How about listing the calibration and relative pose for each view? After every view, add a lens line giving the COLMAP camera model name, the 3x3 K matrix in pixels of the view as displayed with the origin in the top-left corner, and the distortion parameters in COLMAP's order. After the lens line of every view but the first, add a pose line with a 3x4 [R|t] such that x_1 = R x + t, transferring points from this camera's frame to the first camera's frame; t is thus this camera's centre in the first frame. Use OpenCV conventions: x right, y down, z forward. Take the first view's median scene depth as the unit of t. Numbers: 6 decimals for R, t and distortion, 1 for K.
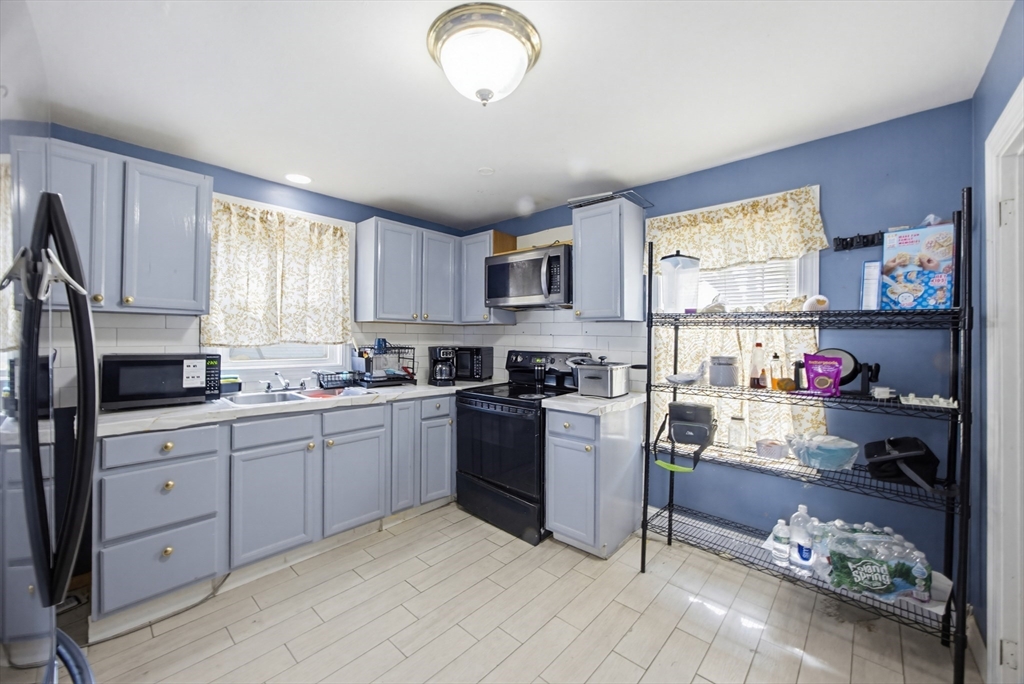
lens RADIAL K [[398.5, 0, 509.5], [0, 398.5, 338.5], [0, 0, 1]] dist [-0.007885, 0.000335]
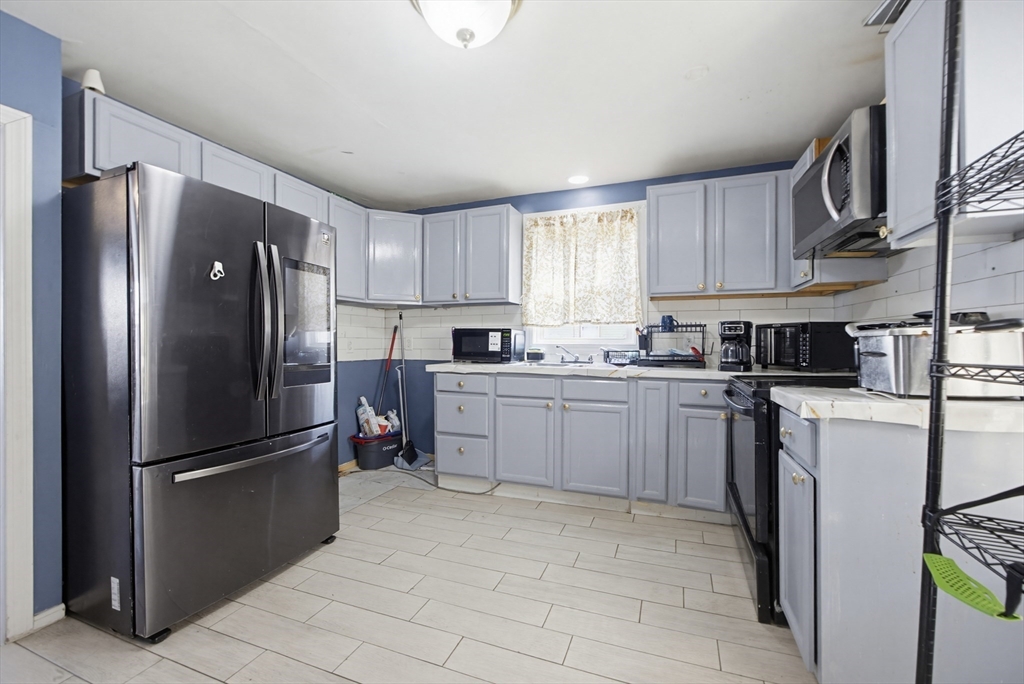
lens RADIAL K [[398.5, 0, 514.9], [0, 398.5, 345.3], [0, 0, 1]] dist [-0.007885, 0.000335]
pose [[0.390607, -0.003951, -0.920549, 0.494490], [0.005977, 0.999981, -0.001756, 0.087228], [0.920538, -0.004817, 0.390623, 0.408028]]
